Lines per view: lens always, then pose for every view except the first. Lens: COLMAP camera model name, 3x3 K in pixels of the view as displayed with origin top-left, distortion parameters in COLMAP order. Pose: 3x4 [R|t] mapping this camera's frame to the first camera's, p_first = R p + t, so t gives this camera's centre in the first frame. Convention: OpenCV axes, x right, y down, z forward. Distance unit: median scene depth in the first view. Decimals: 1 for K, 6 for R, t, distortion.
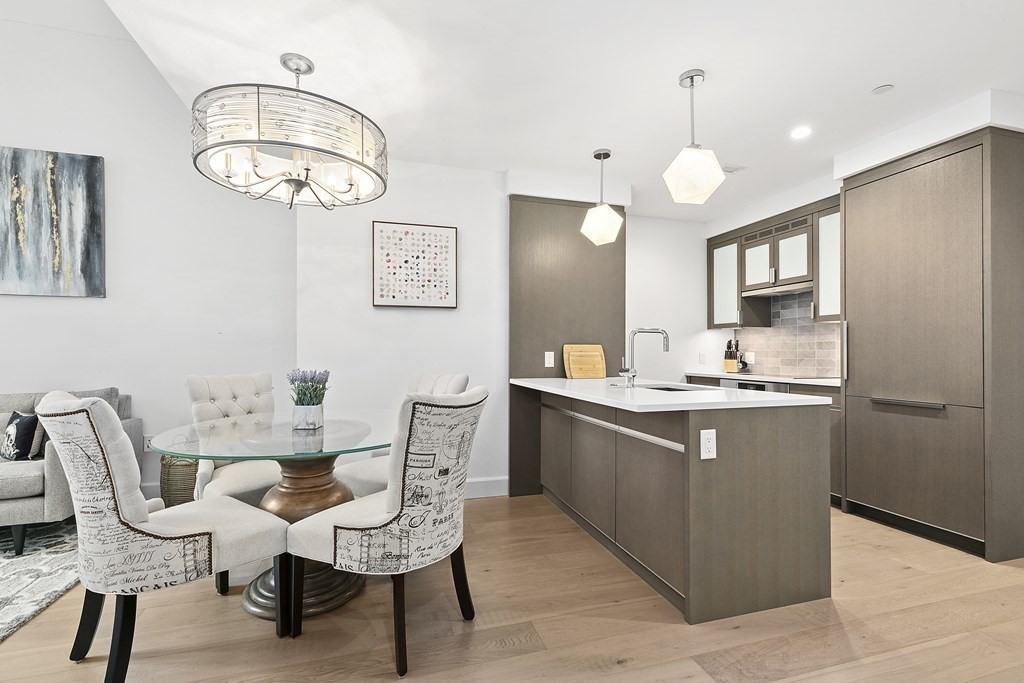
lens RADIAL K [[460.1, 0, 511.9], [0, 460.1, 350.4], [0, 0, 1]] dist [0.003702, 0.000639]
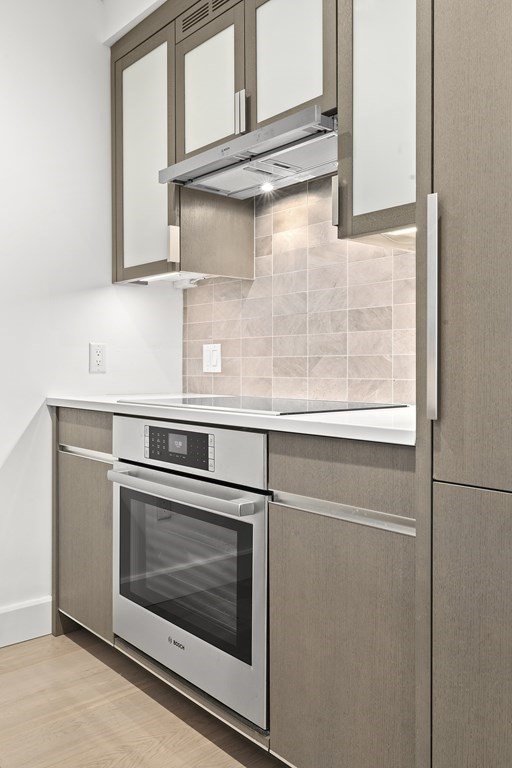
lens RADIAL K [[640.5, 0, 256.6], [0, 640.5, 372.7], [0, 0, 1]] dist [0.000271, 0.005472]
pose [[0.911464, -0.005922, 0.411337, 0.469793], [-0.001146, 0.999856, 0.016932, 0.029344], [-0.411378, -0.015904, 0.911326, 0.690527]]
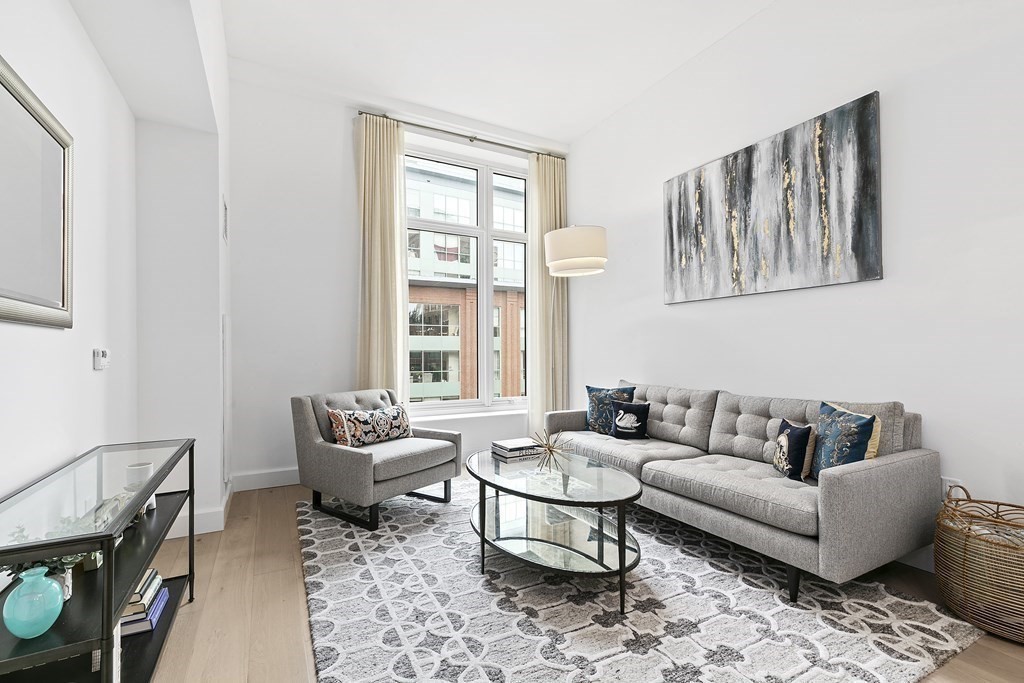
lens RADIAL K [[460.1, 0, 511.9], [0, 460.1, 350.4], [0, 0, 1]] dist [0.003702, 0.000639]
pose [[0.201695, -0.006930, -0.979424, -0.278751], [0.008768, 0.999948, -0.005269, 0.000017], [0.979409, -0.007525, 0.201745, 0.269430]]
